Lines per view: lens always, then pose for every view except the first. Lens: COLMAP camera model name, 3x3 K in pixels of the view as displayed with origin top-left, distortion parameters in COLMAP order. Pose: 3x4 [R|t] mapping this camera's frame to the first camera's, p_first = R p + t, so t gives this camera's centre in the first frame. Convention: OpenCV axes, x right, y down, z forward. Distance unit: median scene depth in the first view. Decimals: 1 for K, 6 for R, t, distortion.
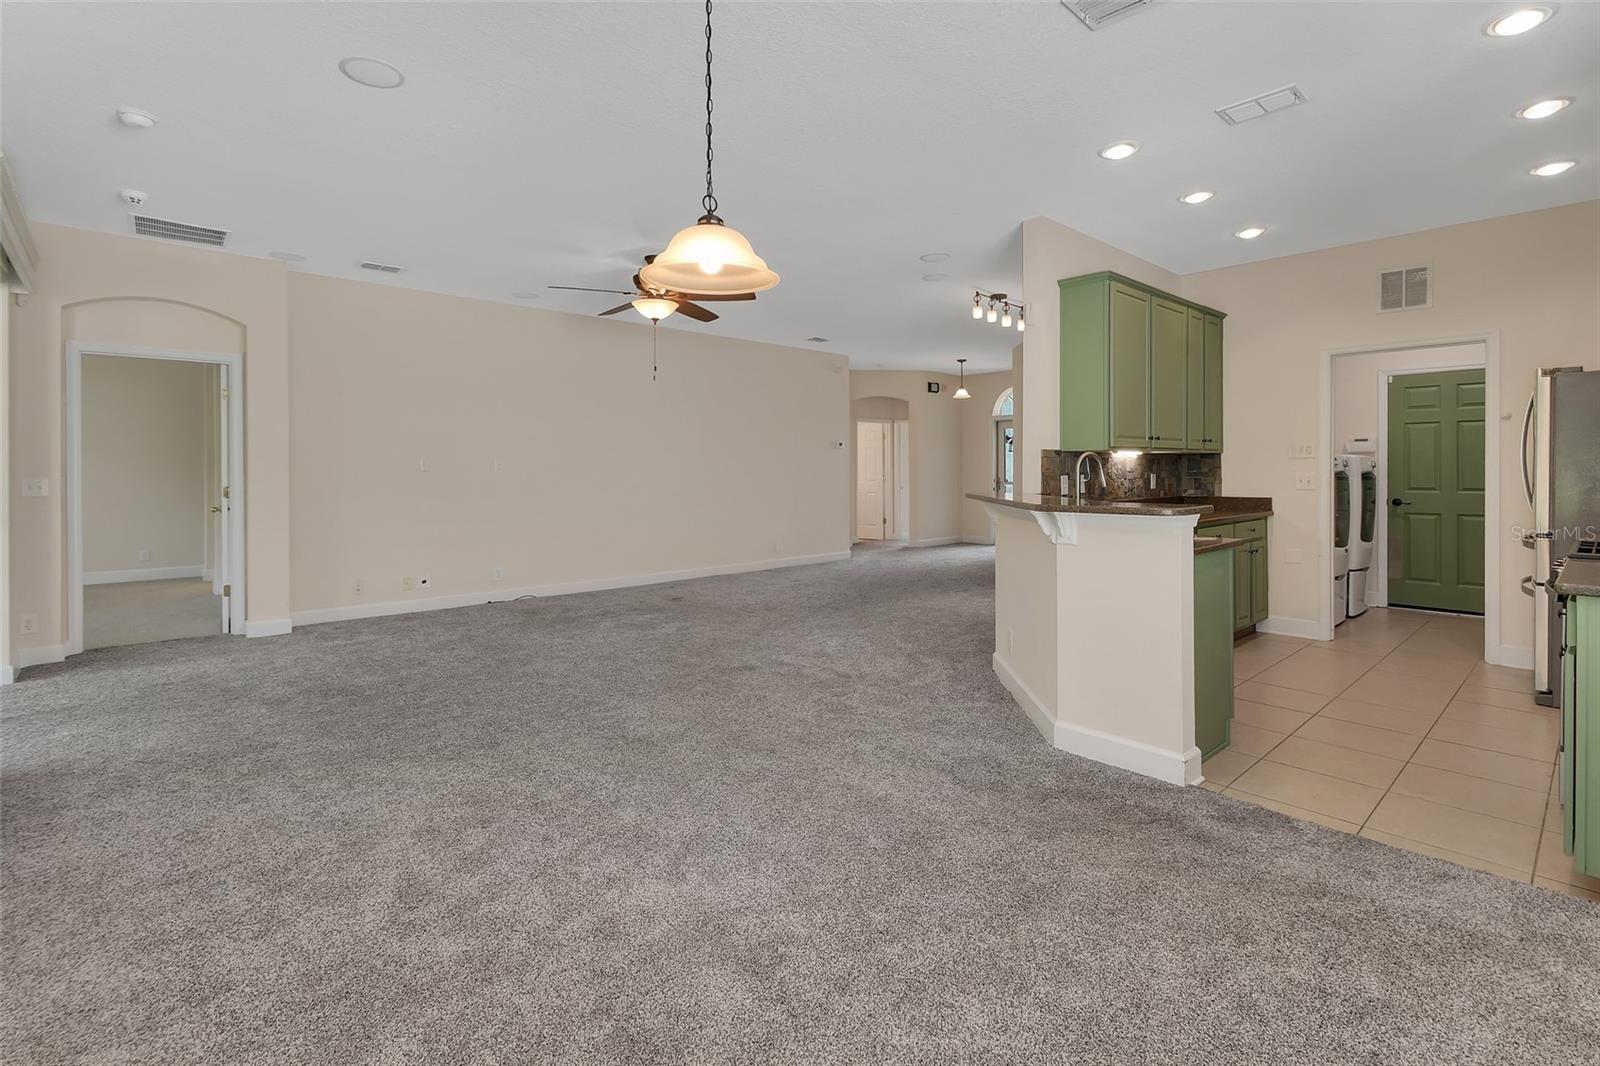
lens RADIAL K [[730.5, 0, 783.4], [0, 730.5, 482.1], [0, 0, 1]] dist [0.007168, 0.000037]
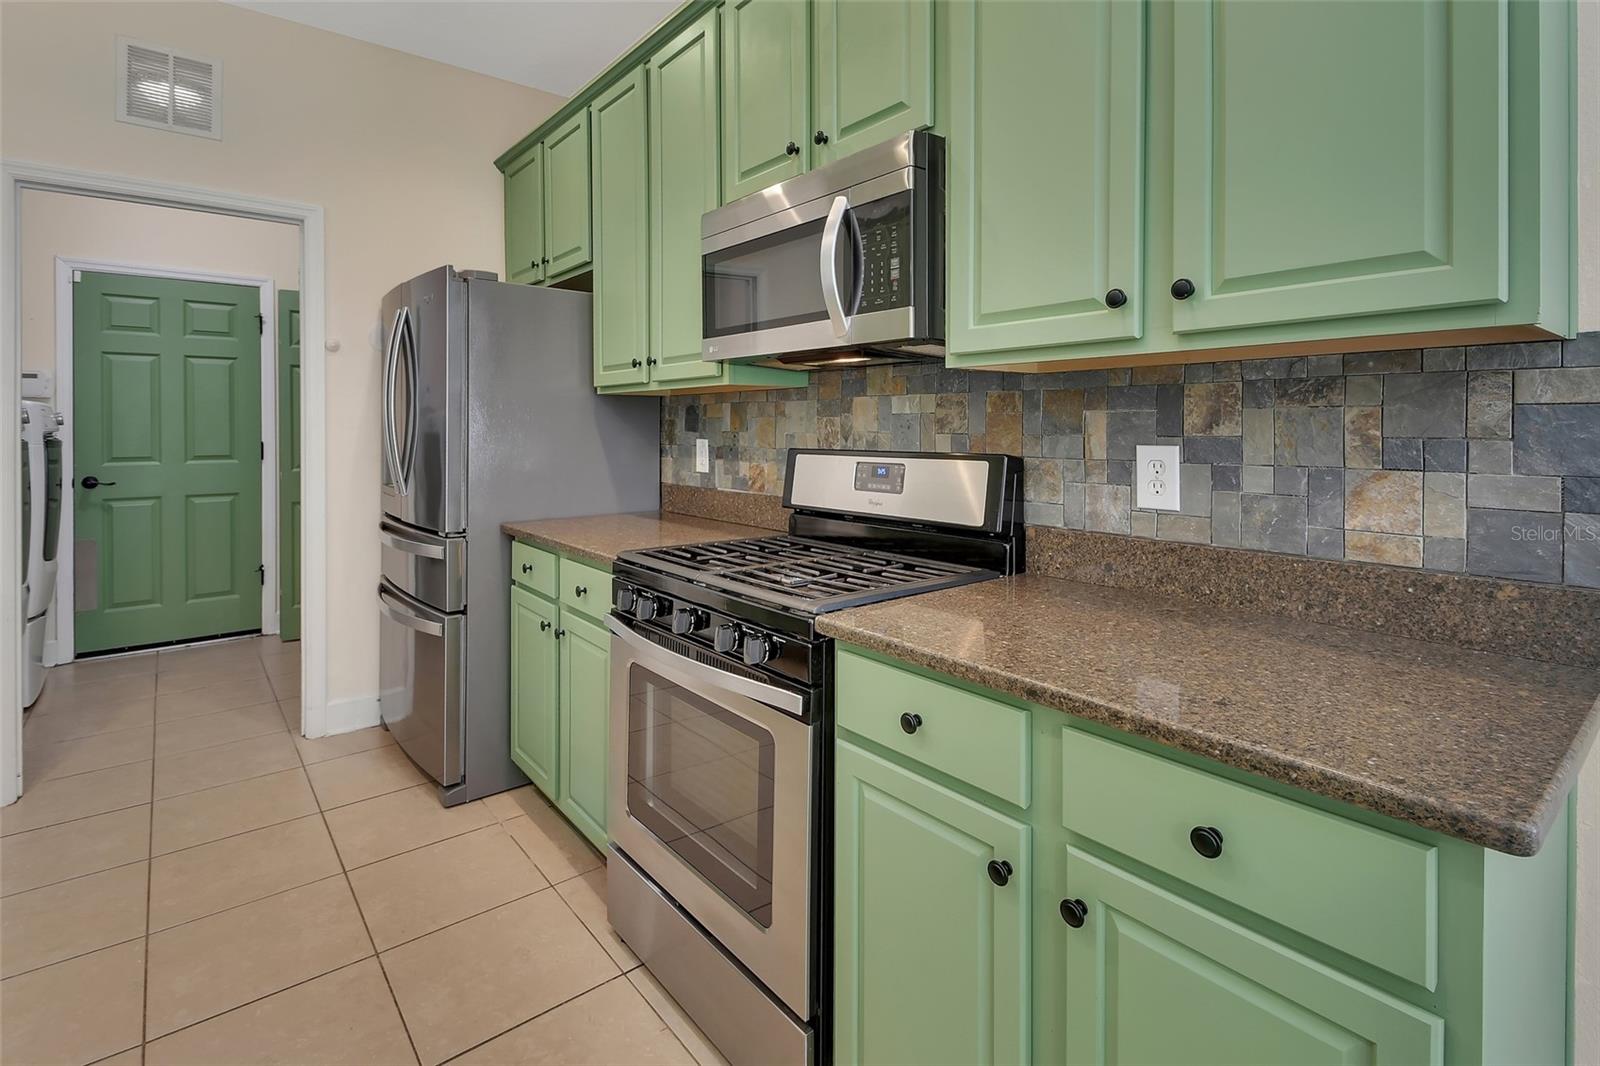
lens RADIAL K [[760.3, 0, 778.1], [0, 760.3, 429.2], [0, 0, 1]] dist [0.009112, -0.000890]
pose [[0.049815, 0.000780, 0.998758, 0.264372], [0.014314, 0.999896, -0.001494, -0.008512], [-0.998656, 0.014371, 0.049798, 0.450672]]
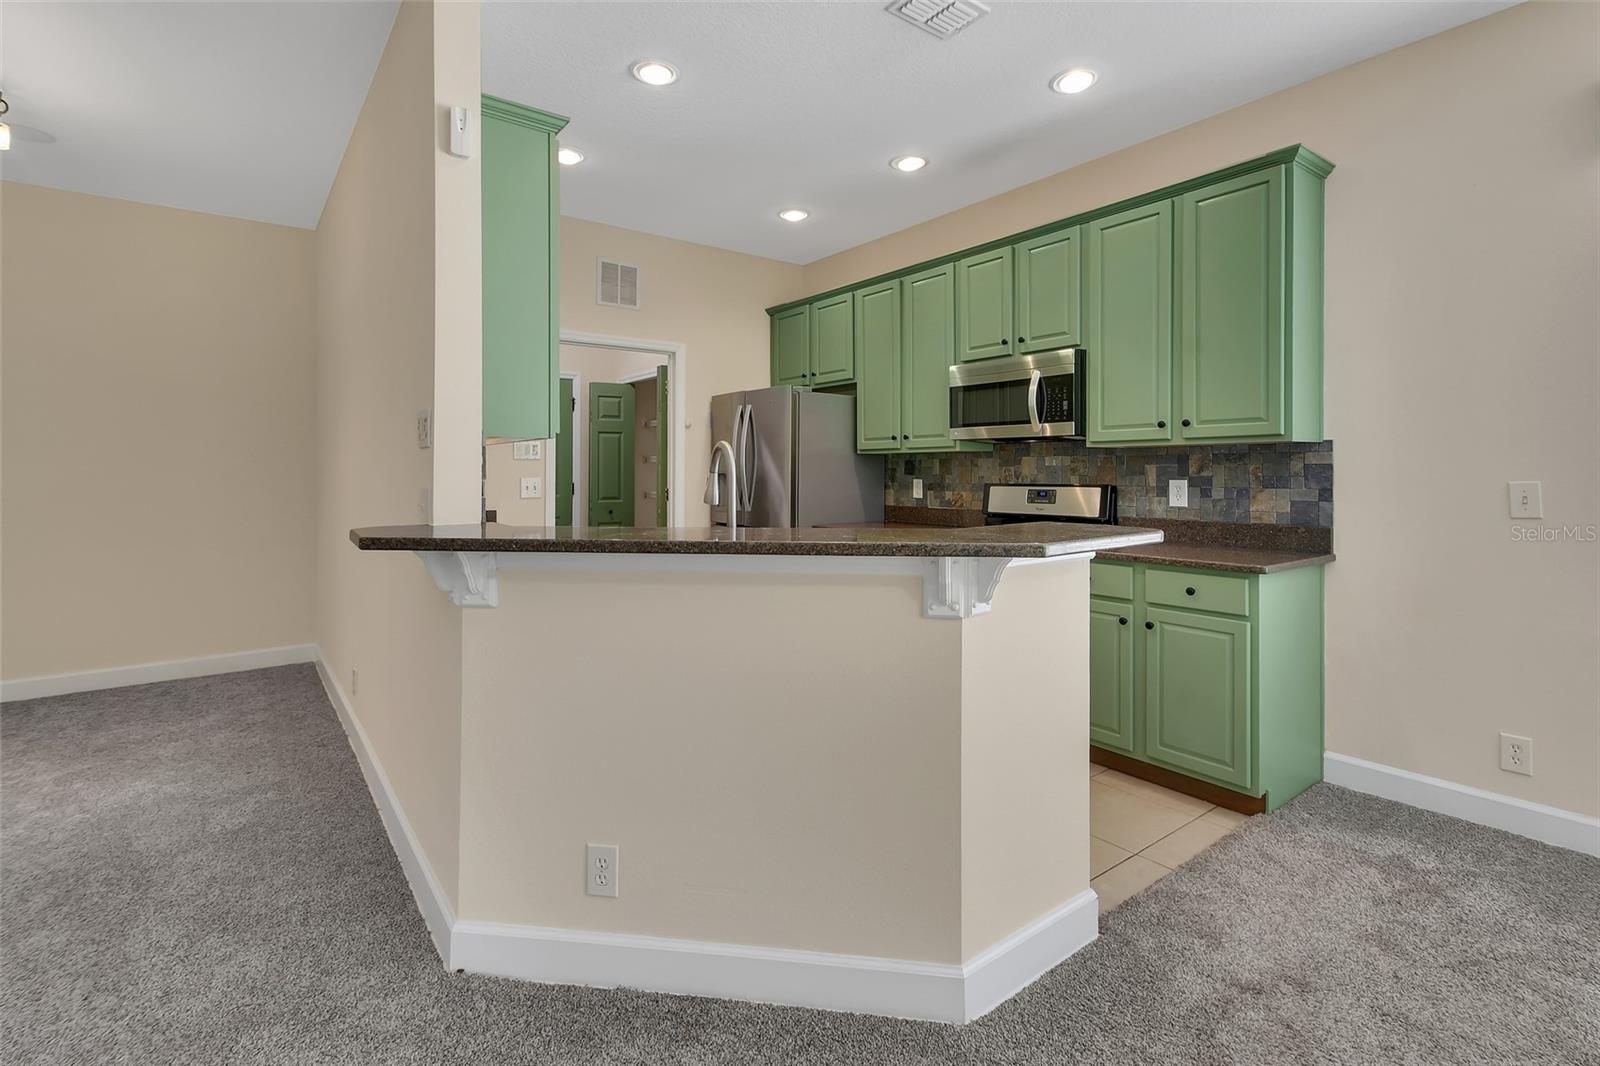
lens RADIAL K [[739.6, 0, 790.5], [0, 739.6, 471.4], [0, 0, 1]] dist [0.018279, -0.013381]
pose [[0.078856, 0.004857, 0.996874, -0.084179], [0.014861, 0.999871, -0.006047, -0.009373], [-0.996775, 0.015292, 0.078774, 0.595823]]
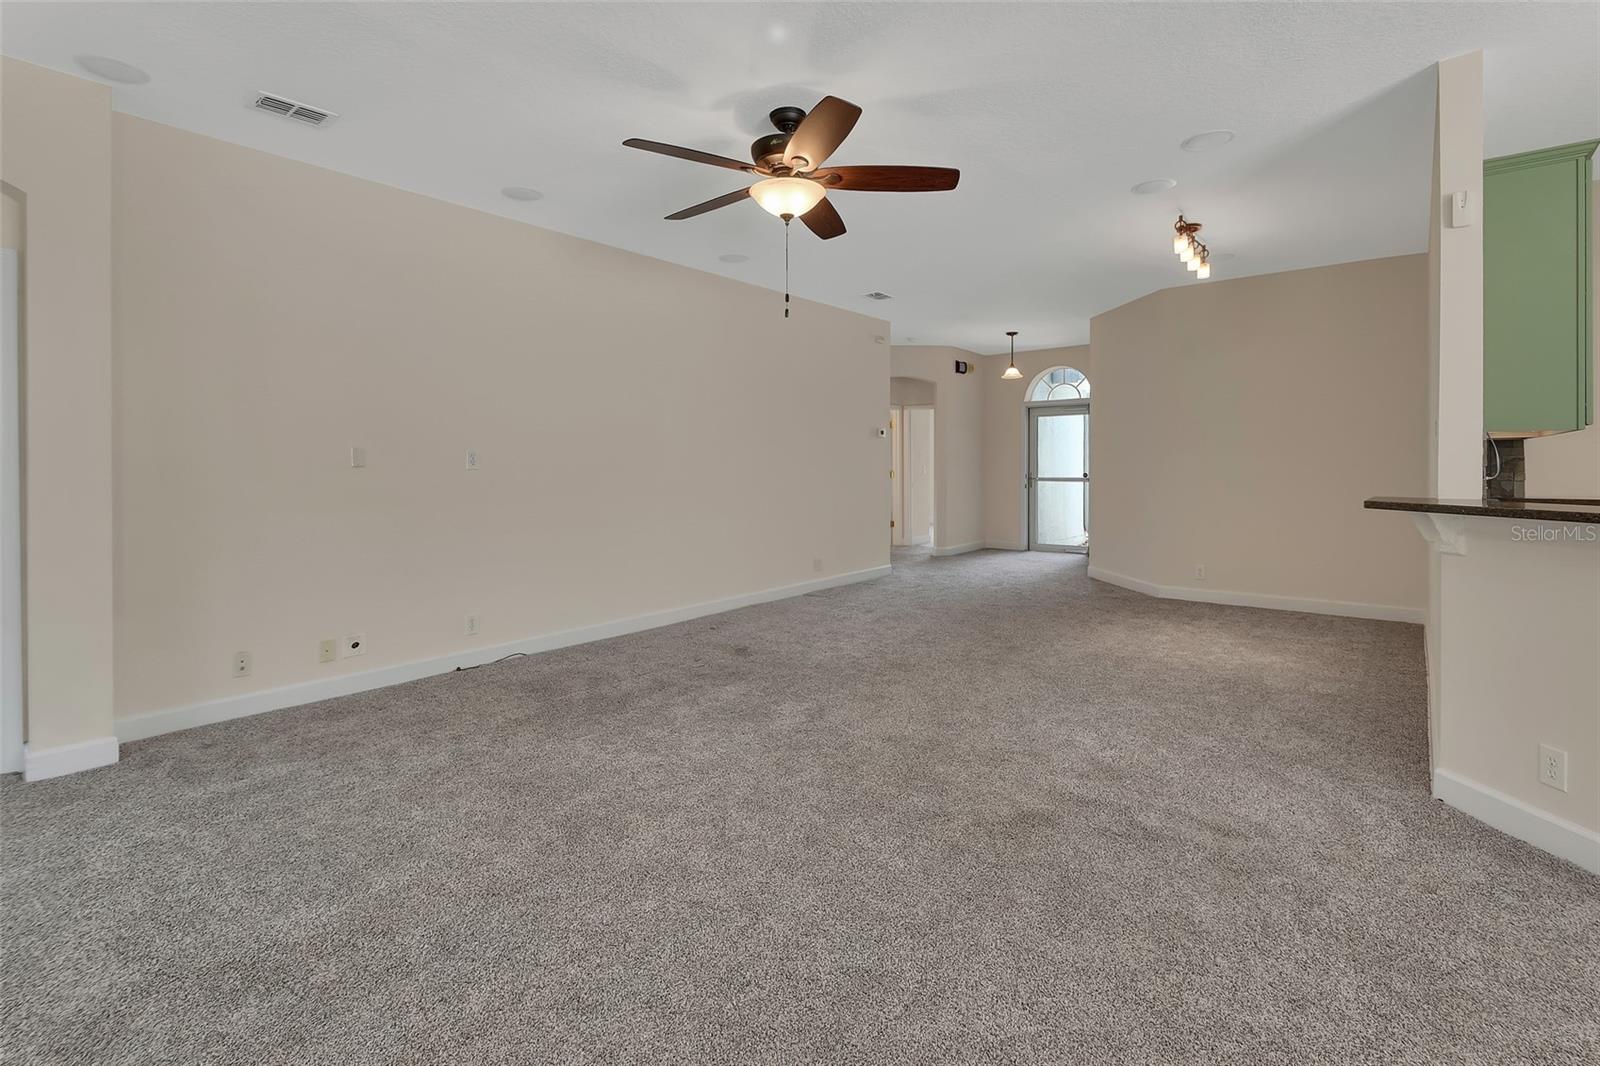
lens RADIAL K [[739.6, 0, 790.5], [0, 739.6, 471.4], [0, 0, 1]] dist [0.018279, -0.013381]
pose [[0.988972, -0.003757, 0.148053, -0.247968], [0.004996, 0.999956, -0.007997, -0.004864], [-0.148016, 0.008648, 0.988947, 0.363598]]
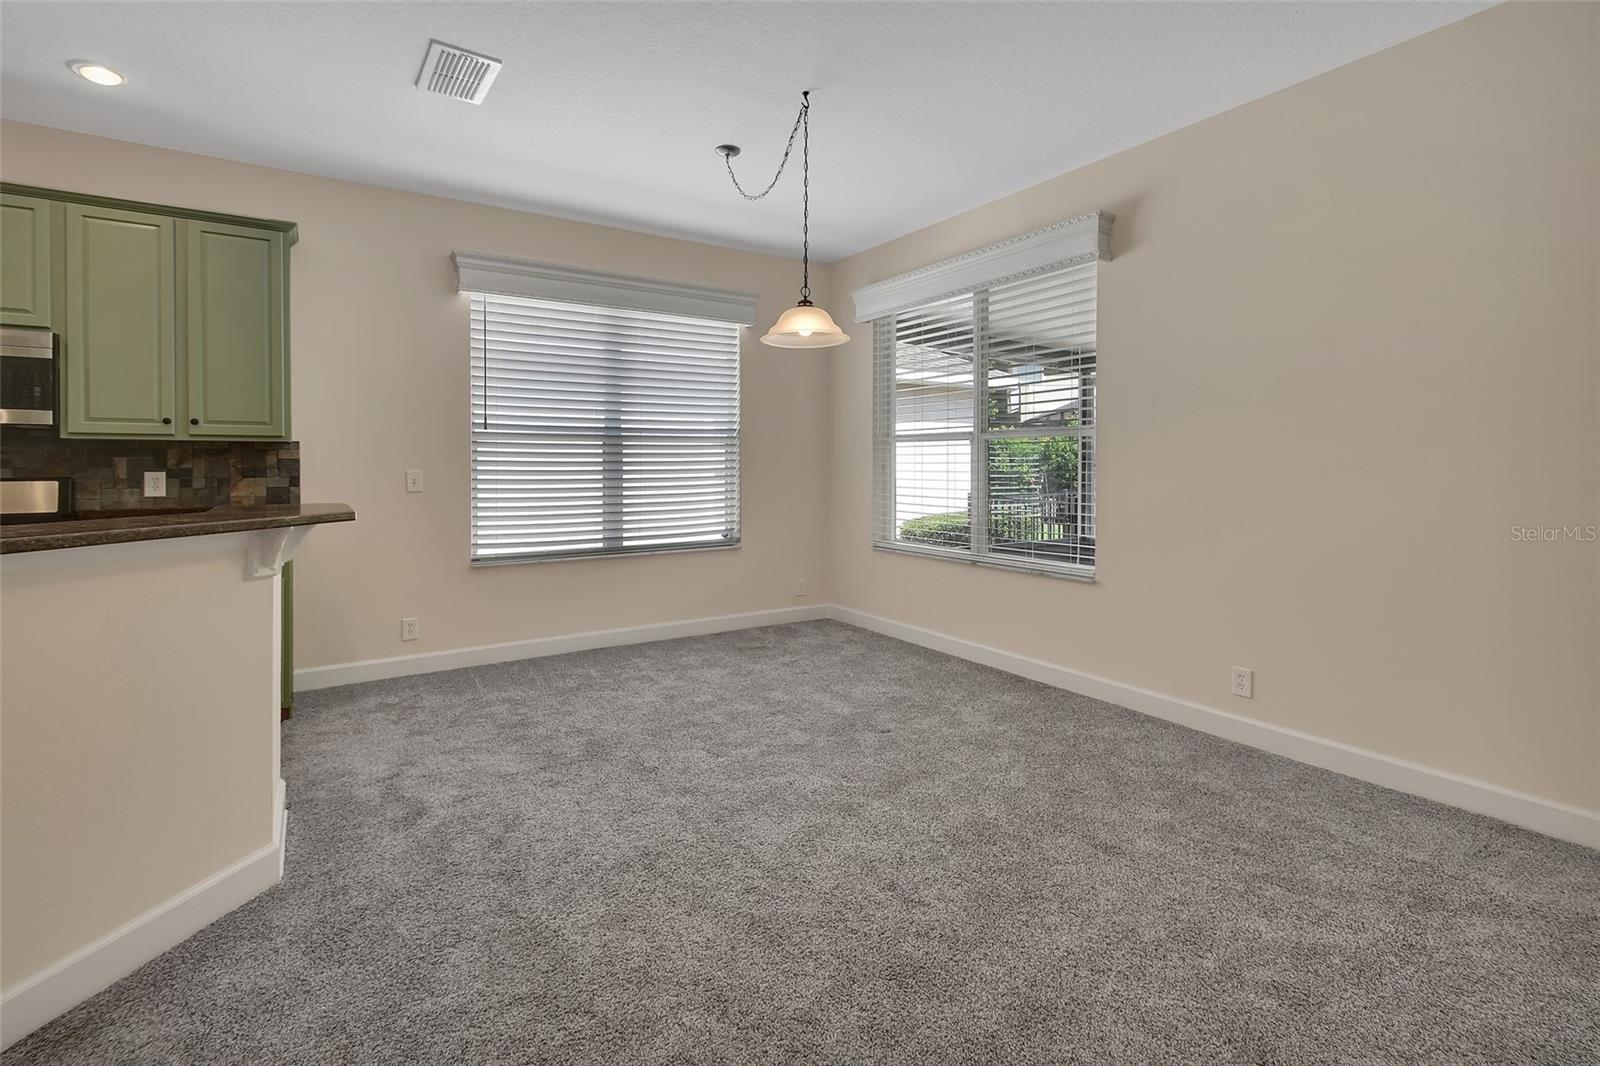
lens RADIAL K [[739.6, 0, 790.5], [0, 739.6, 471.4], [0, 0, 1]] dist [0.018279, -0.013381]
pose [[-0.989707, 0.004844, 0.143025, -0.102905], [0.007619, 0.999793, 0.018865, -0.009945], [-0.142904, 0.019761, -0.989539, 0.886637]]
